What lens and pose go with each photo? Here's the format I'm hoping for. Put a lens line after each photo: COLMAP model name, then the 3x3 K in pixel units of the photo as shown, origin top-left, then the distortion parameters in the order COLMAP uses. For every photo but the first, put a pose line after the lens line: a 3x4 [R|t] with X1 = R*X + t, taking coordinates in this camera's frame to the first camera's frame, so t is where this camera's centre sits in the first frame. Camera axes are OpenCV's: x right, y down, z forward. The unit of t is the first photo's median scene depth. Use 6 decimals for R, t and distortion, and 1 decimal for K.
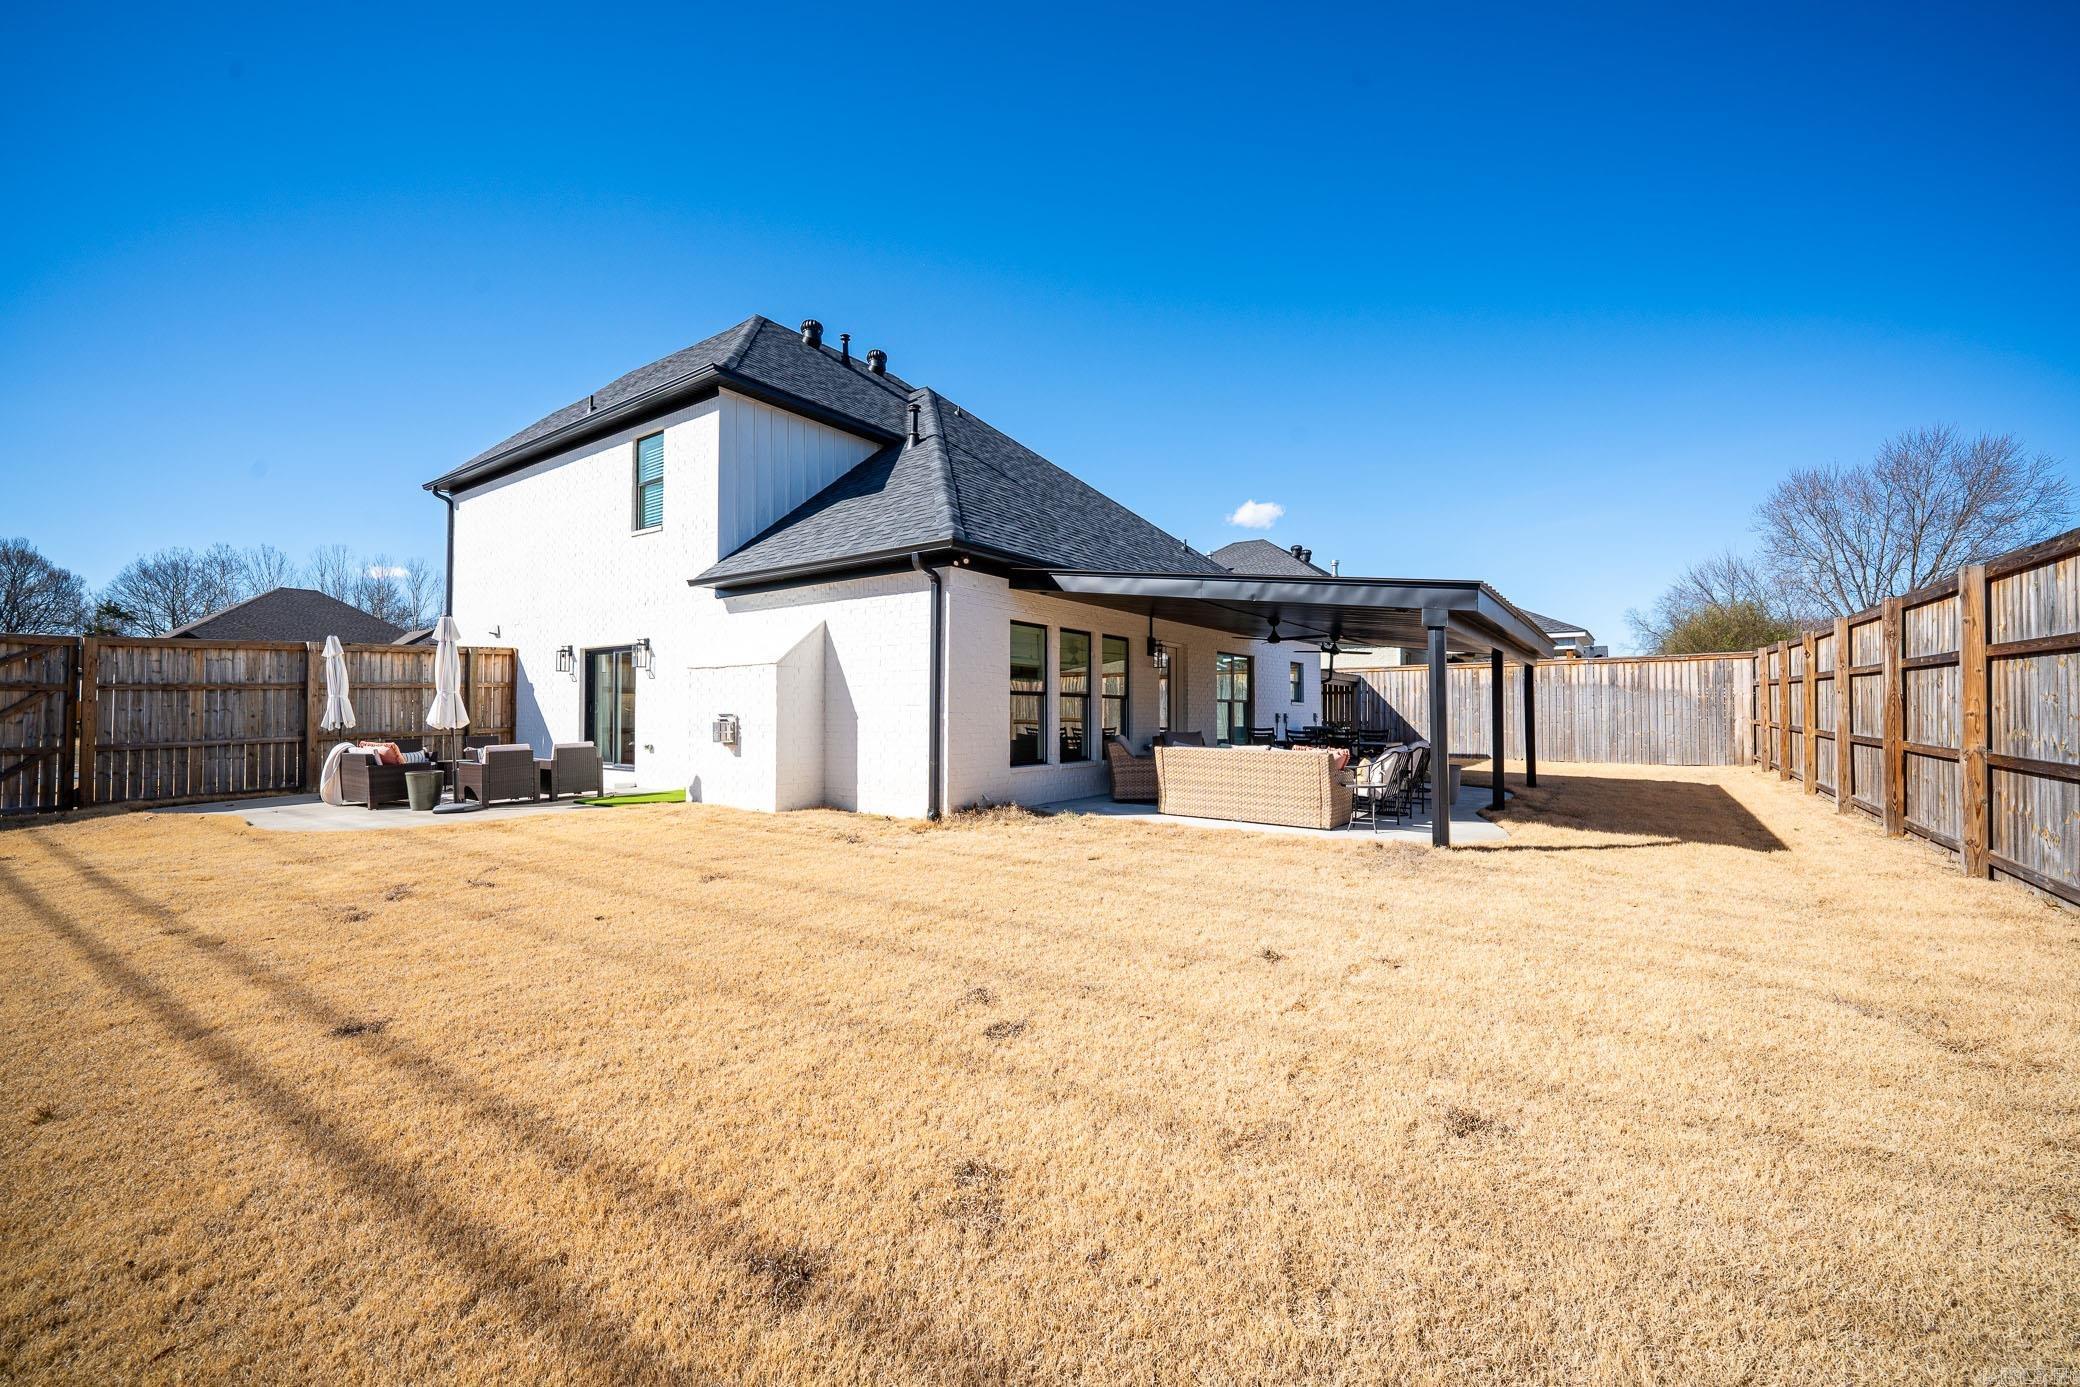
lens RADIAL K [[839.4, 0, 1032.5], [0, 839.4, 695.5], [0, 0, 1]] dist [-0.003552, -0.001494]
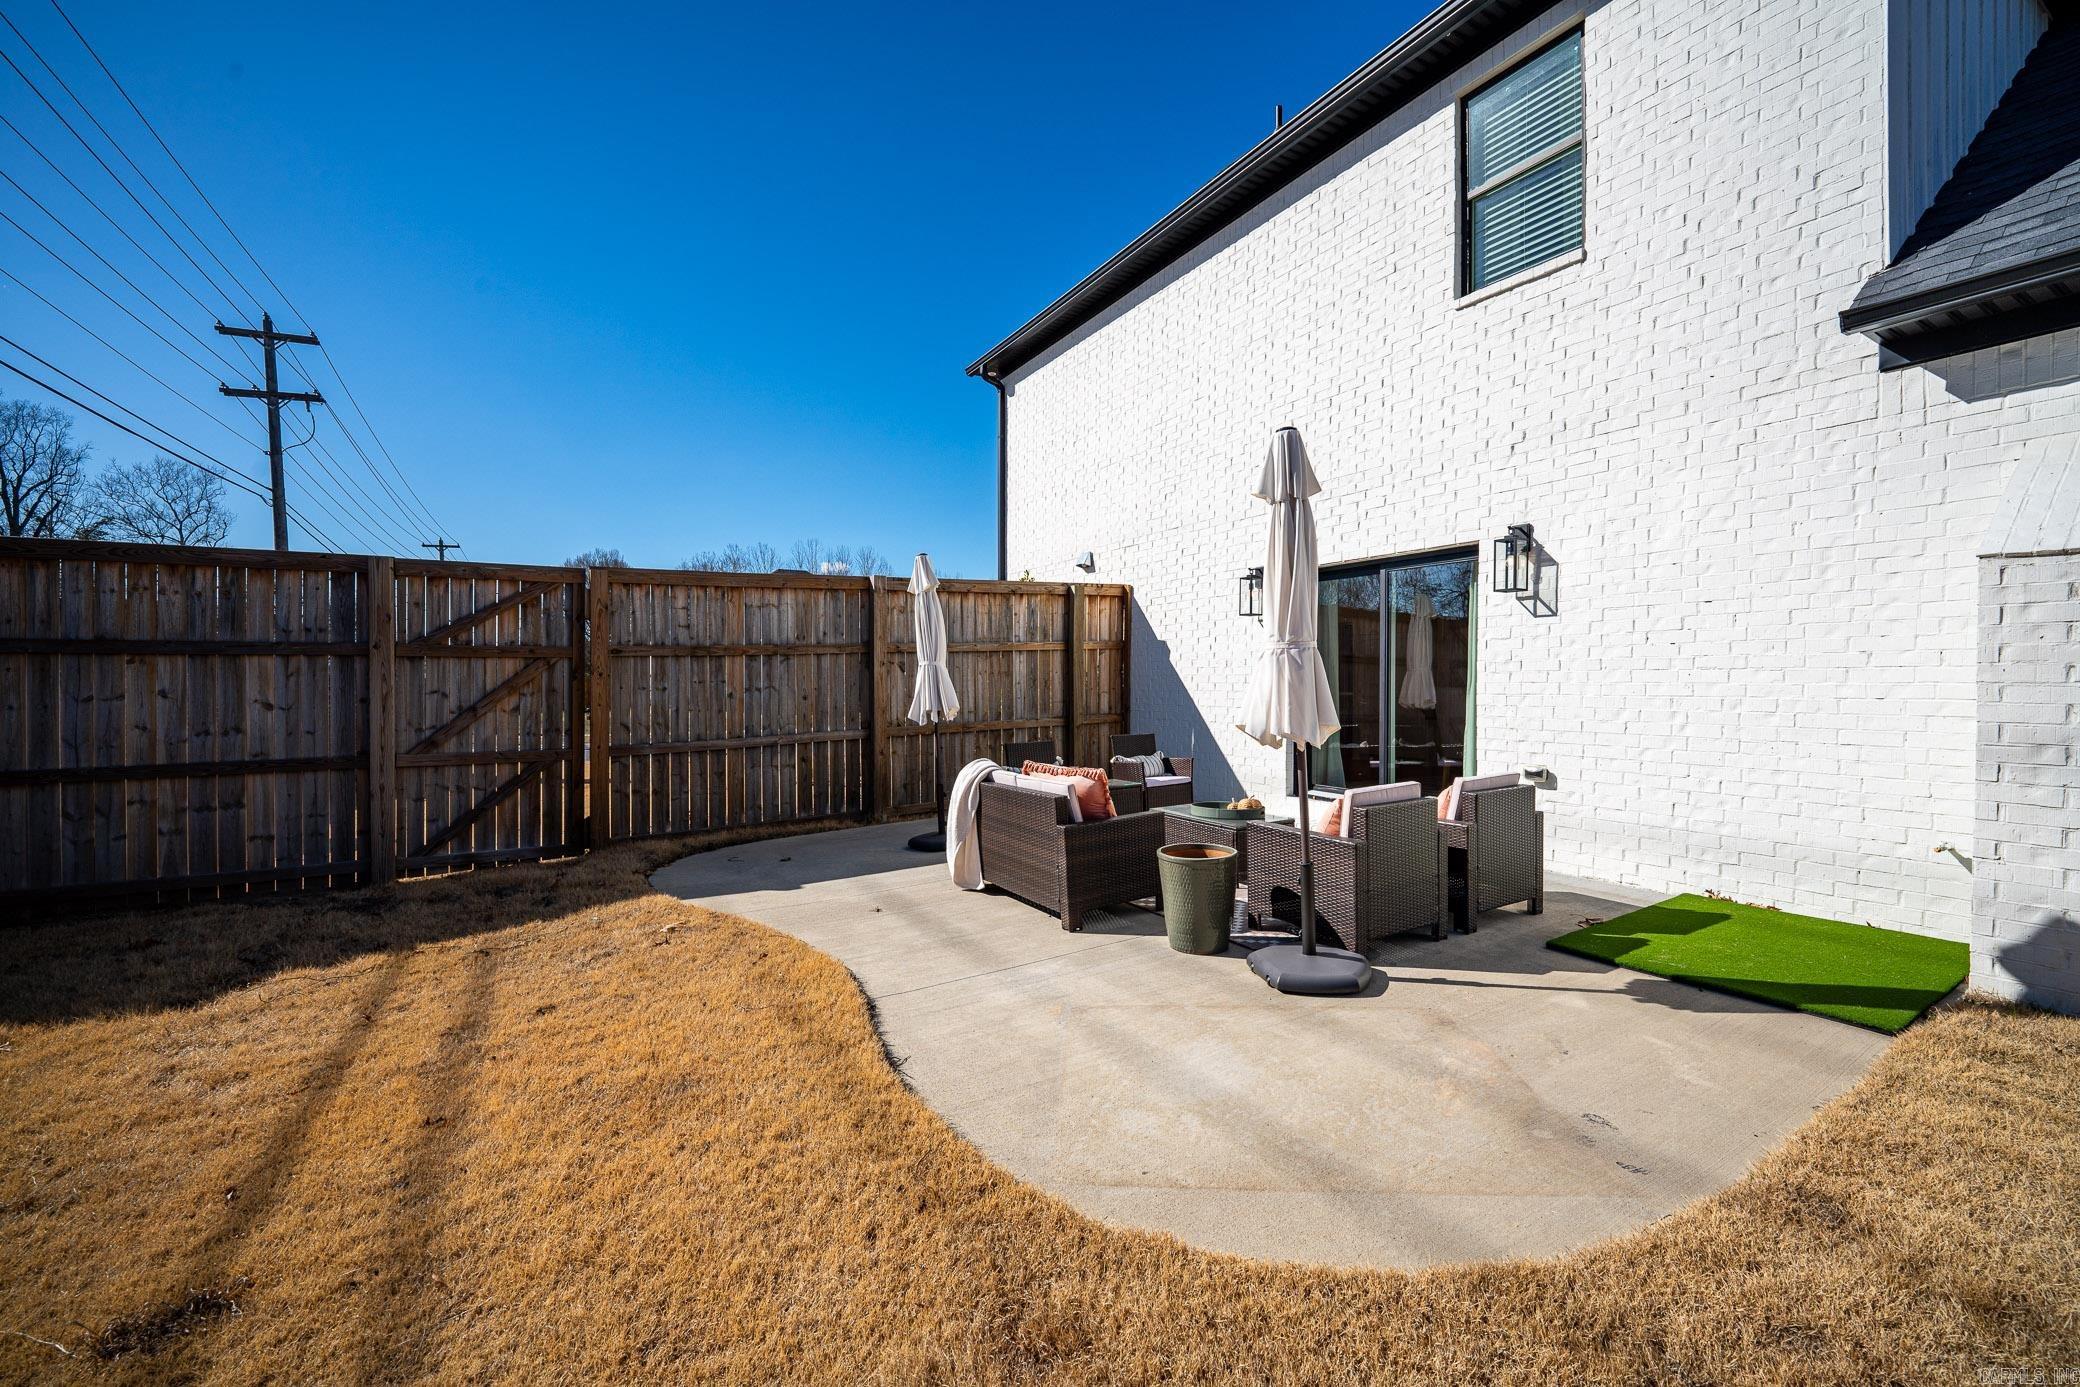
lens RADIAL K [[839.4, 0, 1051.0], [0, 839.4, 683.9], [0, 0, 1]] dist [-0.003552, -0.001494]
pose [[0.917428, -0.001483, -0.397899, -0.527855], [0.010538, 0.999733, 0.020571, 0.003884], [0.397762, -0.023066, 0.917198, 0.513035]]
